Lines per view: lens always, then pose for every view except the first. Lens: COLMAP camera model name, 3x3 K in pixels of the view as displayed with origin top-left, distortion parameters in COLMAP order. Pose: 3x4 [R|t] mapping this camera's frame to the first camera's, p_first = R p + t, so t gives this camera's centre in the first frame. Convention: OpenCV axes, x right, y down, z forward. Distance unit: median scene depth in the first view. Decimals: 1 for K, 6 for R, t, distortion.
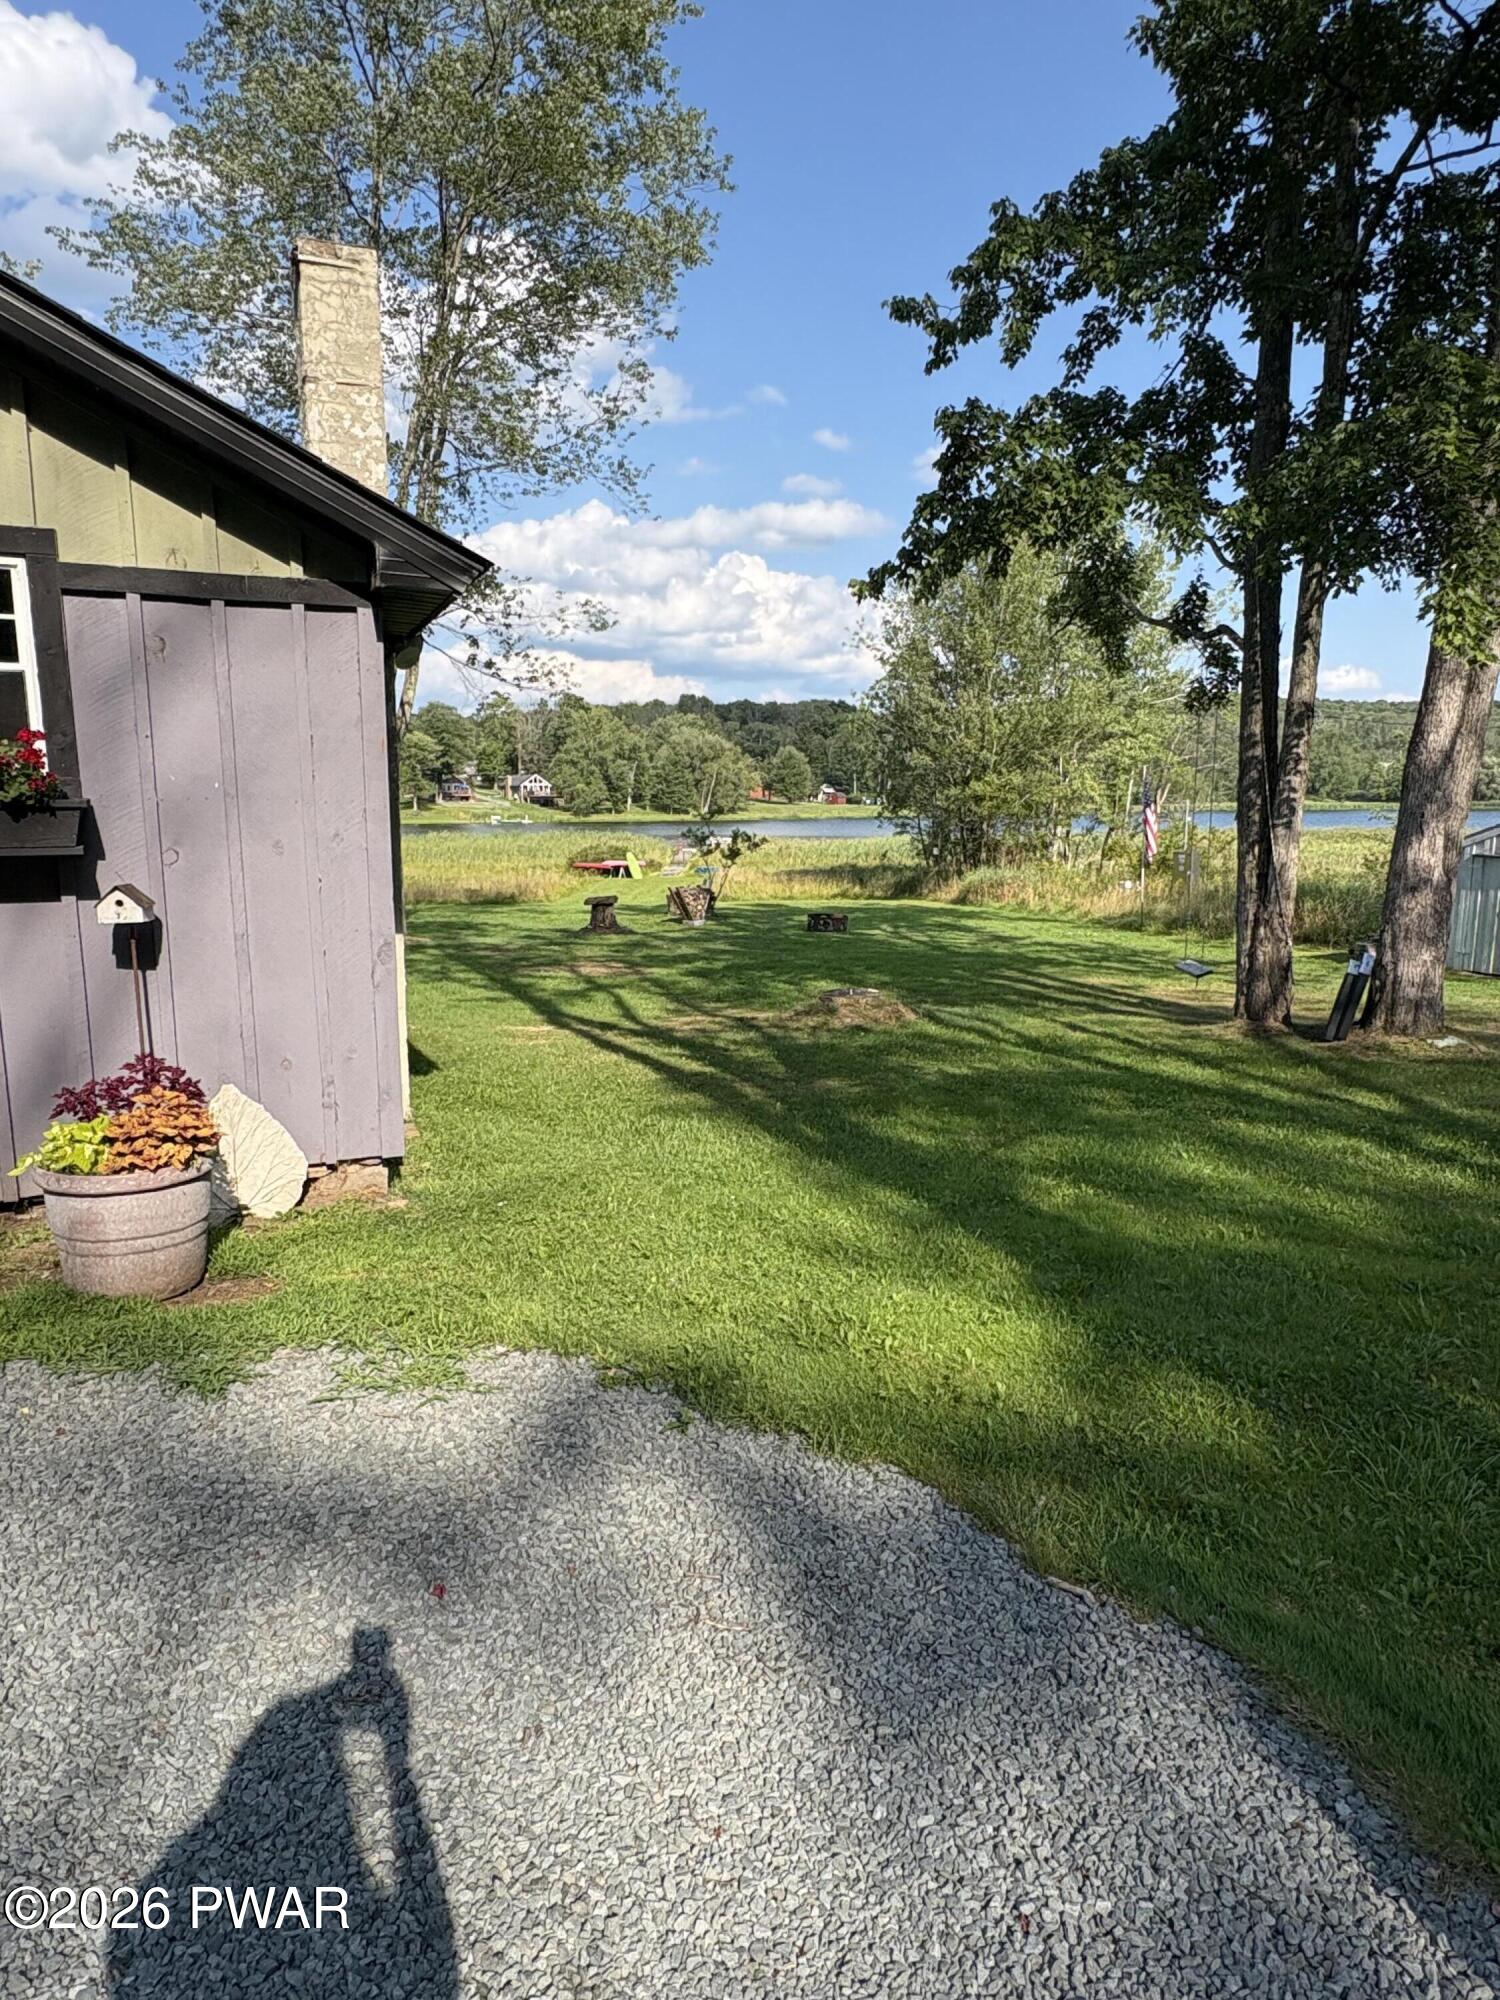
lens RADIAL K [[1237.4, 0, 761.0], [0, 1237.4, 992.2], [0, 0, 1]] dist [-0.006063, 0.004565]
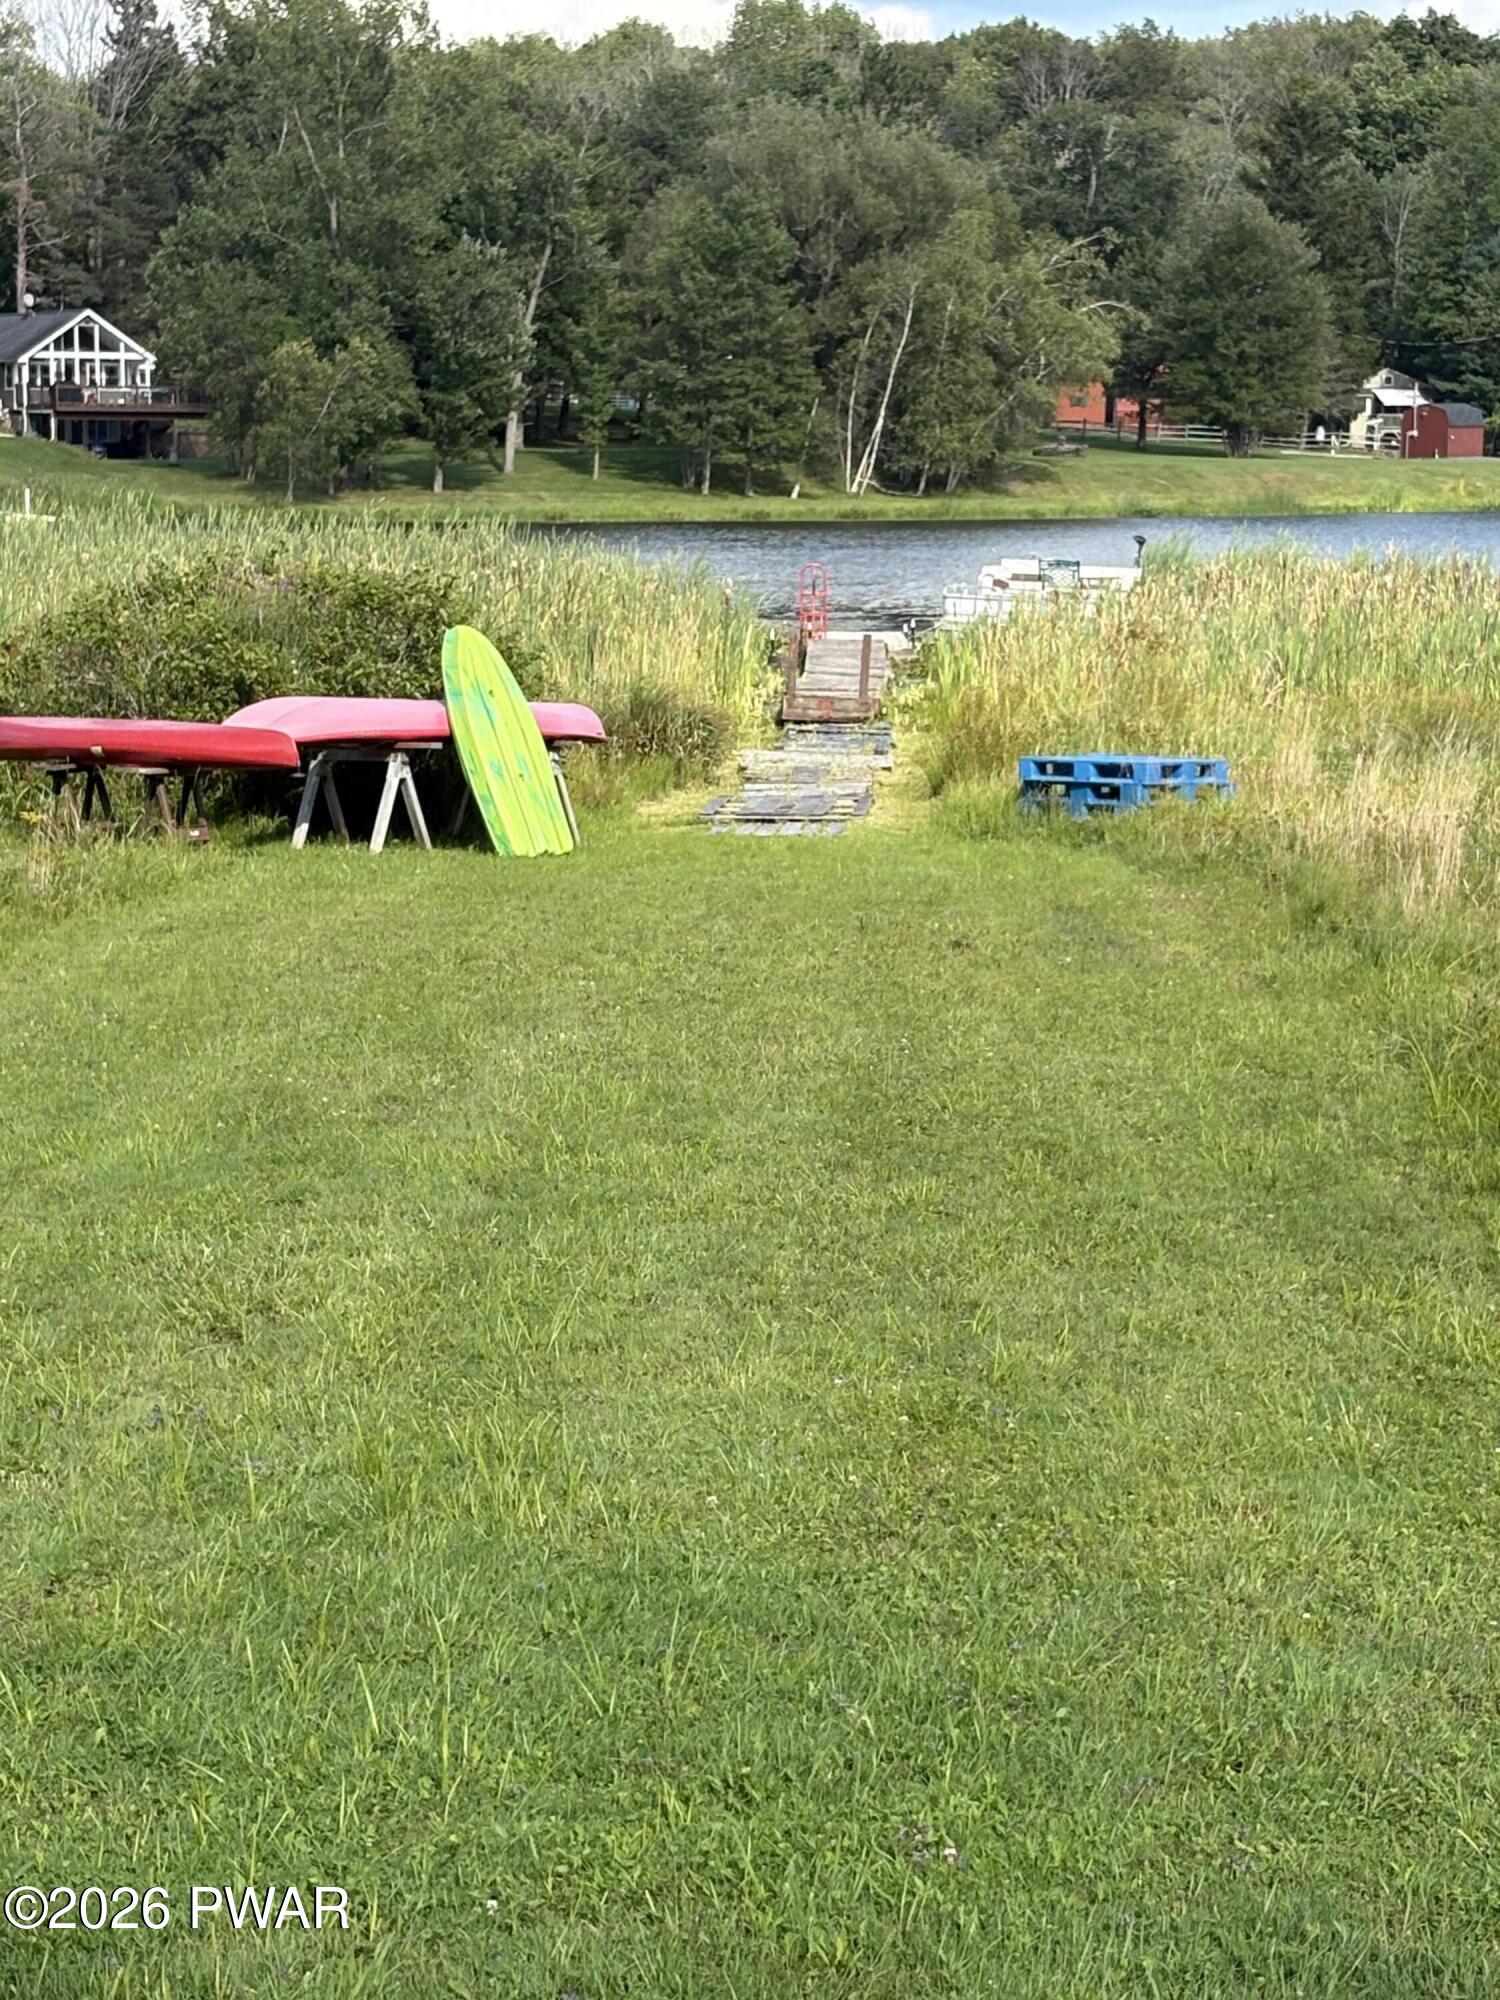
lens RADIAL K [[4840.1, 0, 741.4], [0, 4840.1, 997.0], [0, 0, 1]] dist [0.166490, 0.000000]
pose [[0.998217, 0.007731, -0.059183, -0.015337], [-0.010477, 0.998875, -0.046239, -0.016665], [0.058759, 0.046777, 0.997176, 0.159037]]
